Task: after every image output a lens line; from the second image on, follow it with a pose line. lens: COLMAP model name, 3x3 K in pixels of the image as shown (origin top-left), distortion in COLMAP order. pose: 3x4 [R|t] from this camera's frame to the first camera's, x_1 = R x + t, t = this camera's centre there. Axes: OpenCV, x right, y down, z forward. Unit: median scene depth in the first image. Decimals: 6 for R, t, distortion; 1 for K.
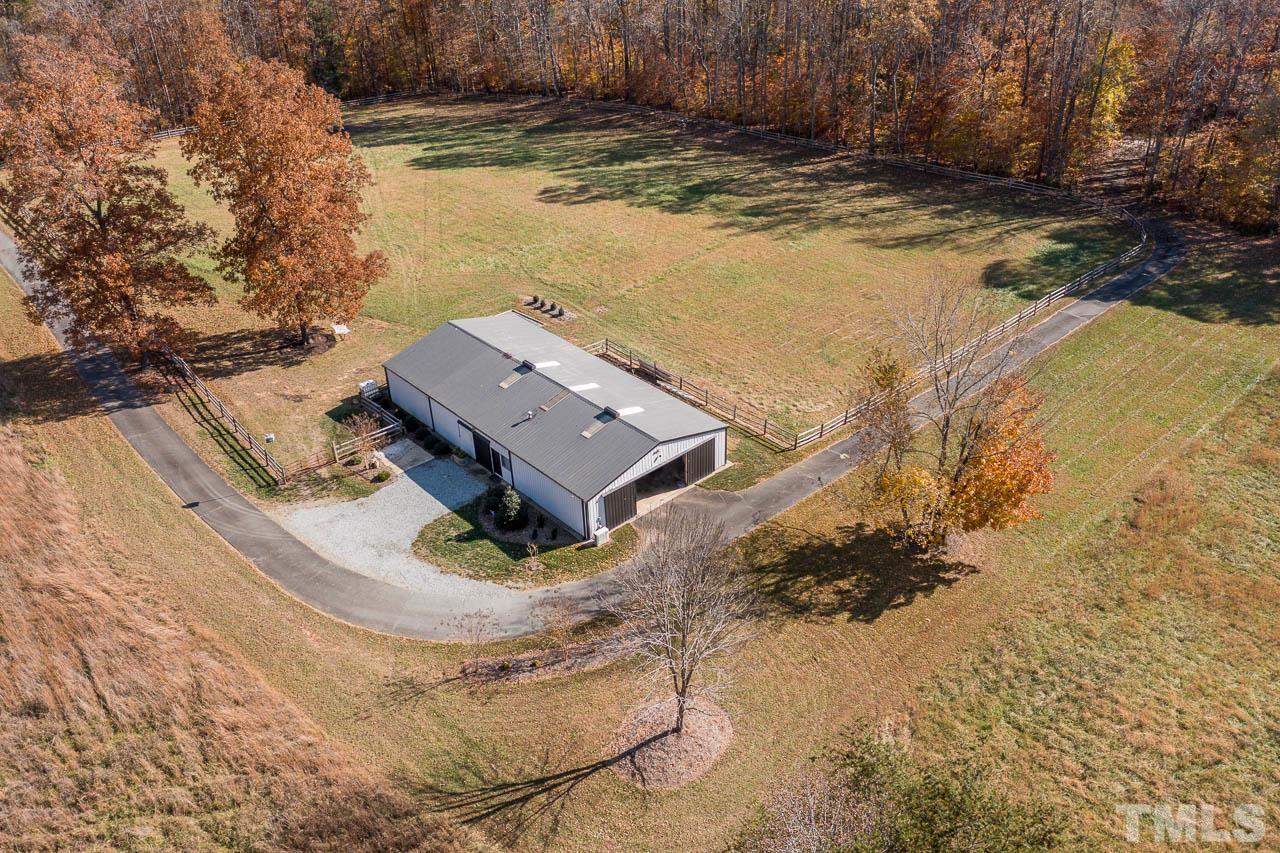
lens RADIAL K [[1026.7, 0, 640.0], [0, 1026.7, 426.5], [0, 0, 1]] dist [-0.003642, 0.000873]
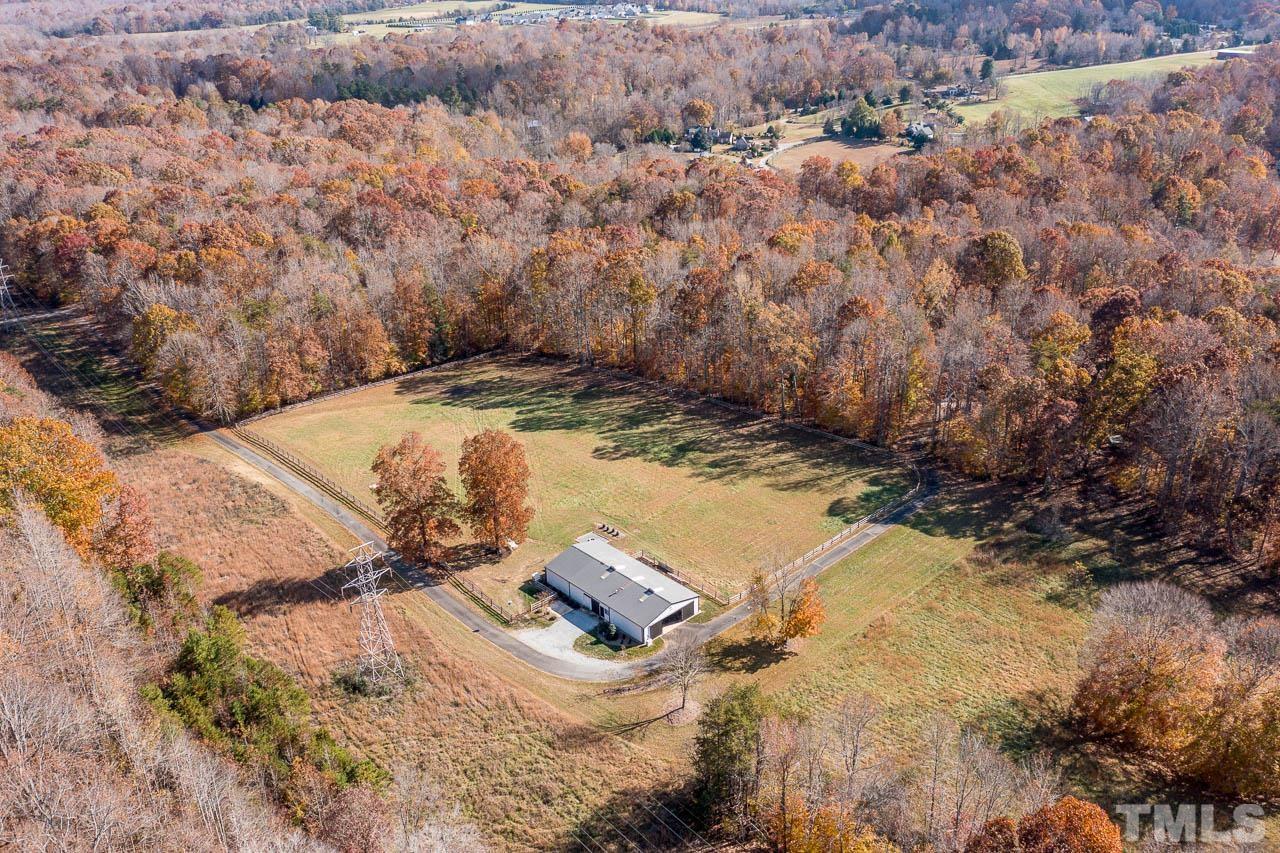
lens RADIAL K [[1026.7, 0, 640.0], [0, 1026.7, 426.5], [0, 0, 1]] dist [-0.003642, 0.000873]
pose [[0.999709, -0.002881, 0.023937, -0.093253], [0.005687, 0.992997, -0.118006, -0.094786], [-0.023429, 0.118108, 0.992724, -1.218320]]
